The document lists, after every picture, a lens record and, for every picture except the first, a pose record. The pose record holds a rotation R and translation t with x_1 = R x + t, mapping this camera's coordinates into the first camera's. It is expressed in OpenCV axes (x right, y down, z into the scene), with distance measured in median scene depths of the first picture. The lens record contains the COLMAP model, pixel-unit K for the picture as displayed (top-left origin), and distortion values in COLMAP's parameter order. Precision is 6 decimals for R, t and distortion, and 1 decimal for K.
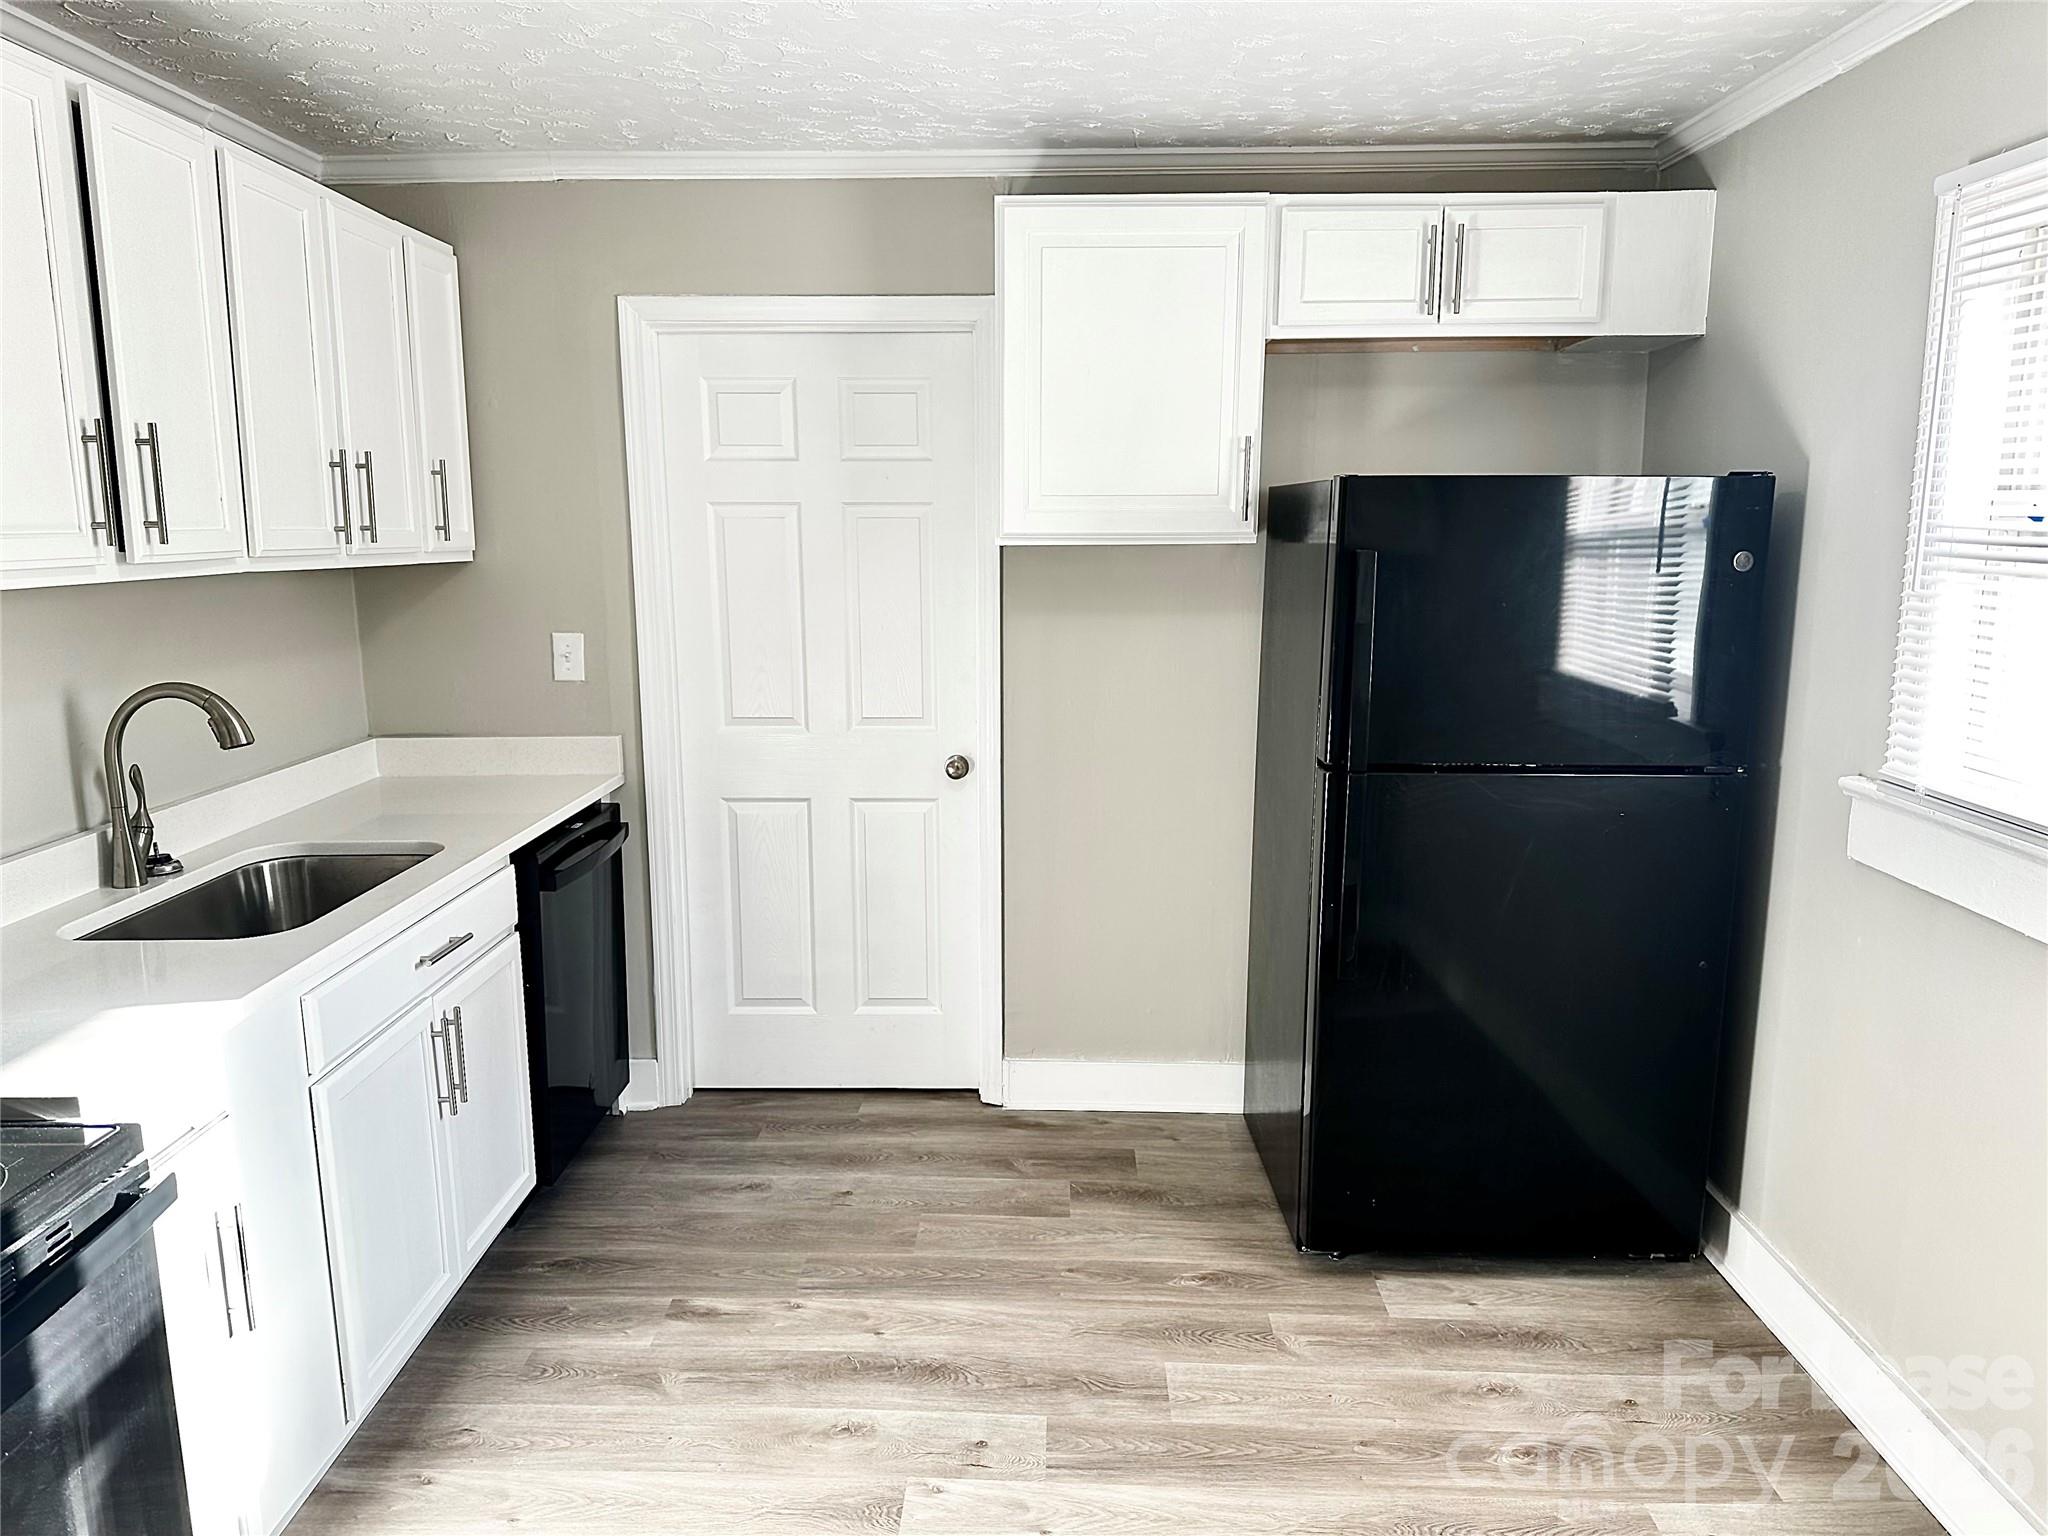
lens RADIAL K [[1433.5, 0, 1000.4], [0, 1433.5, 774.5], [0, 0, 1]] dist [0.059135, -0.075057]
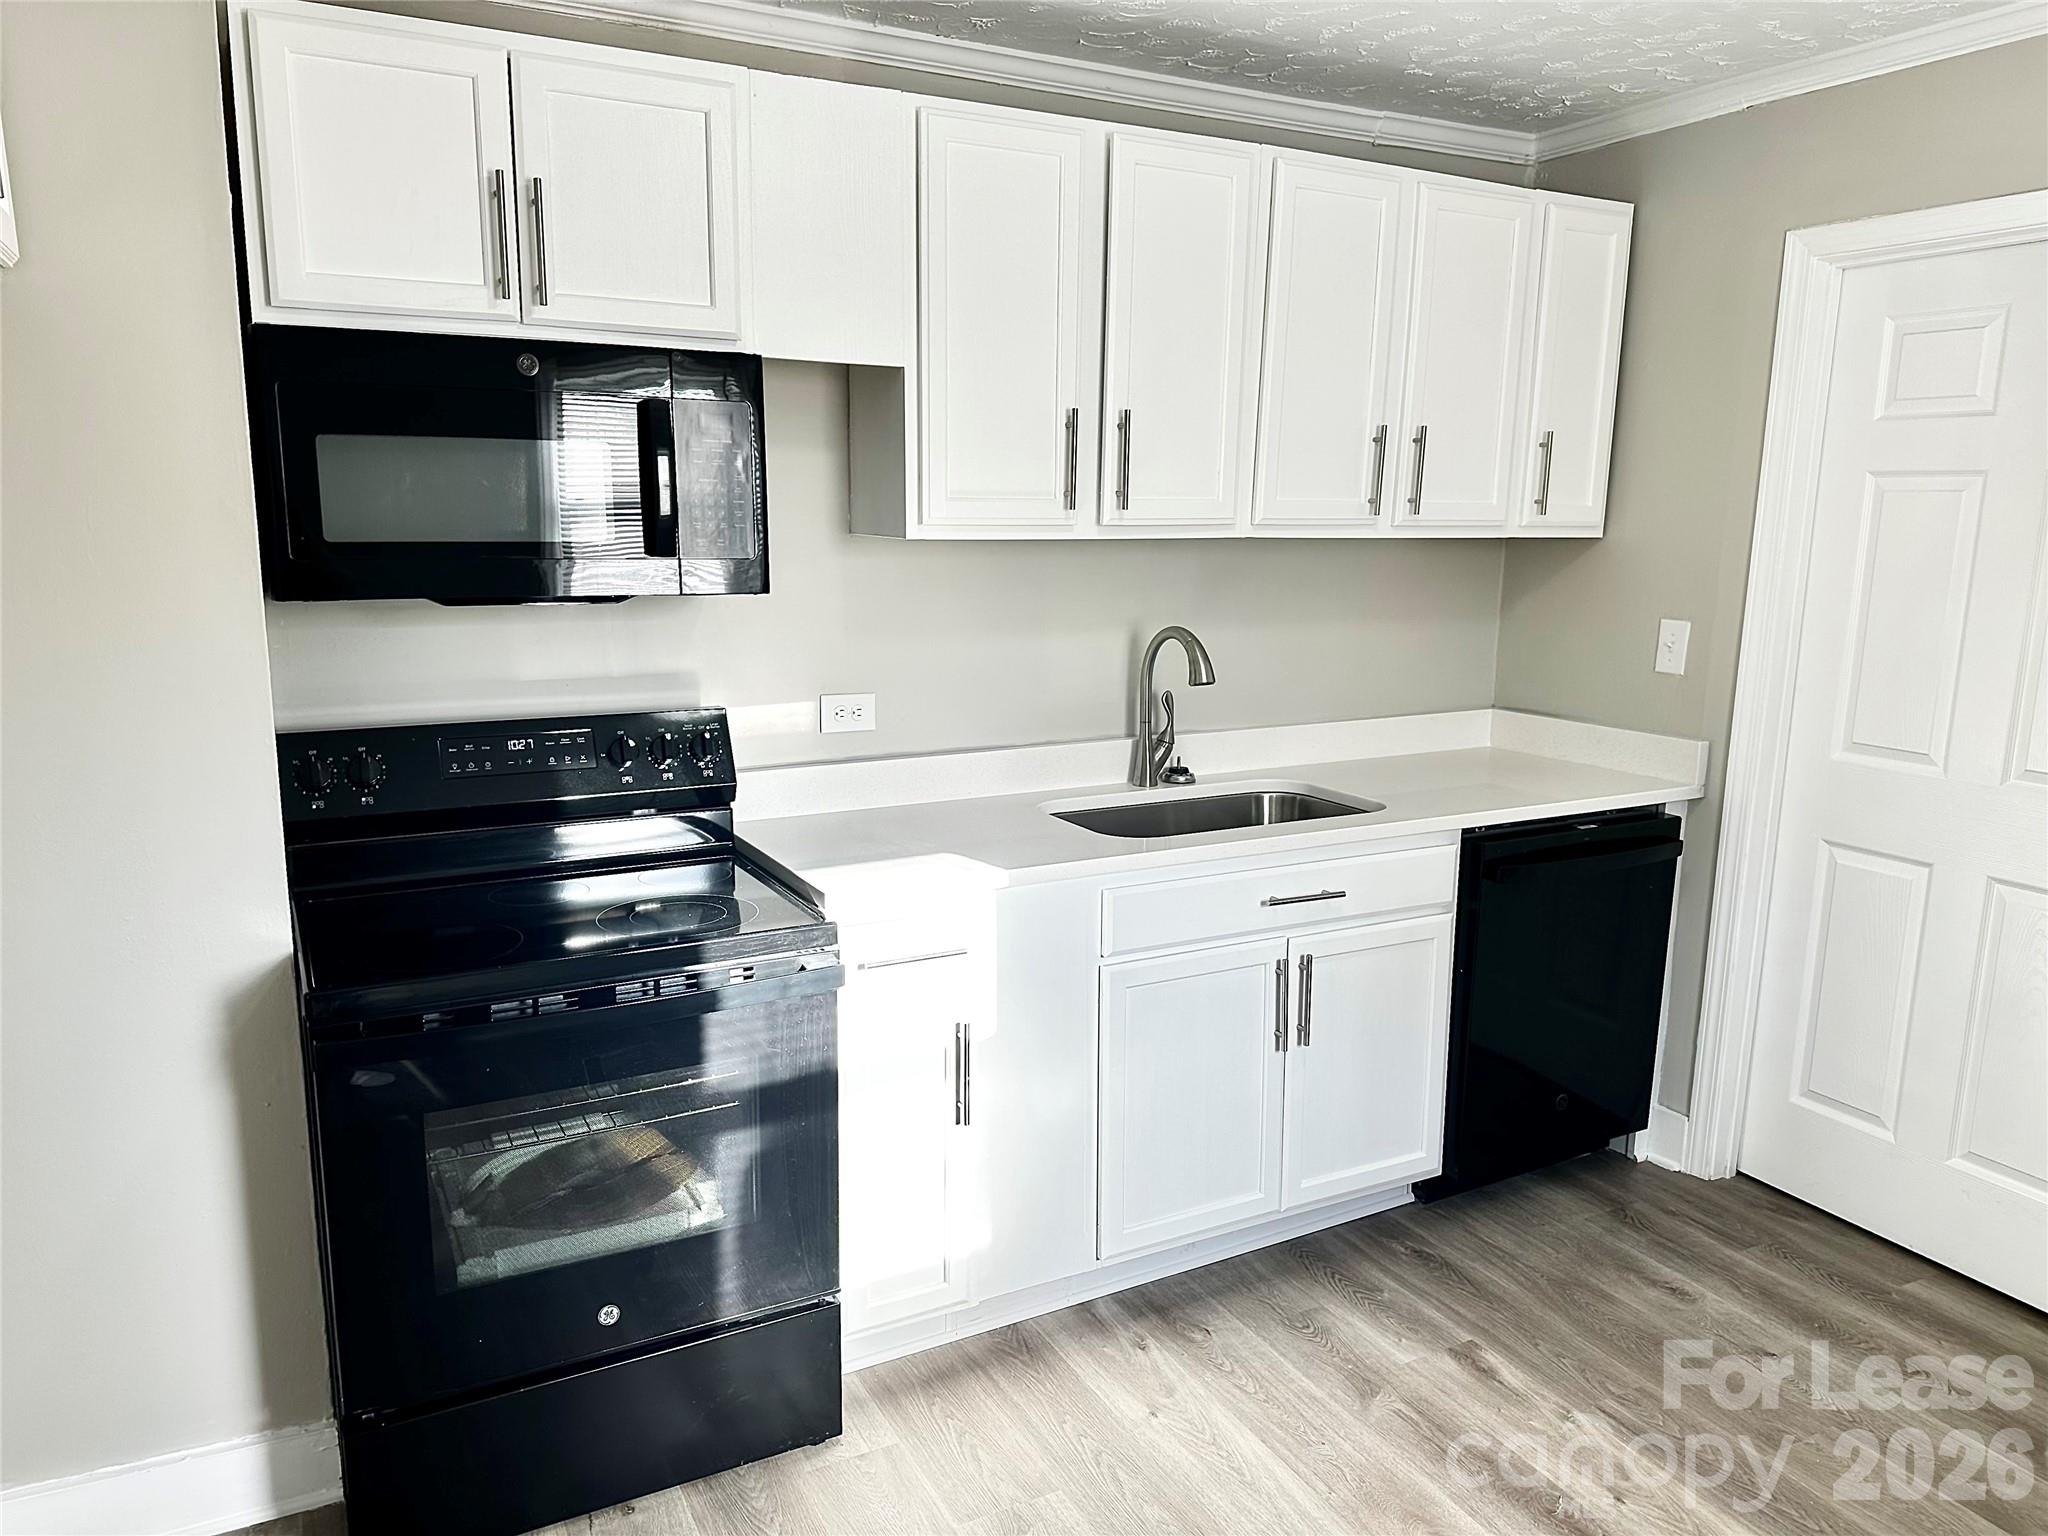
lens RADIAL K [[1438.6, 0, 1029.6], [0, 1438.6, 762.4], [0, 0, 1]] dist [0.132584, -0.151666]
pose [[0.507631, 0.164737, -0.845679, 0.349137], [-0.165146, 0.981955, 0.092153, -0.035931], [0.845599, 0.092881, 0.525676, 0.228754]]
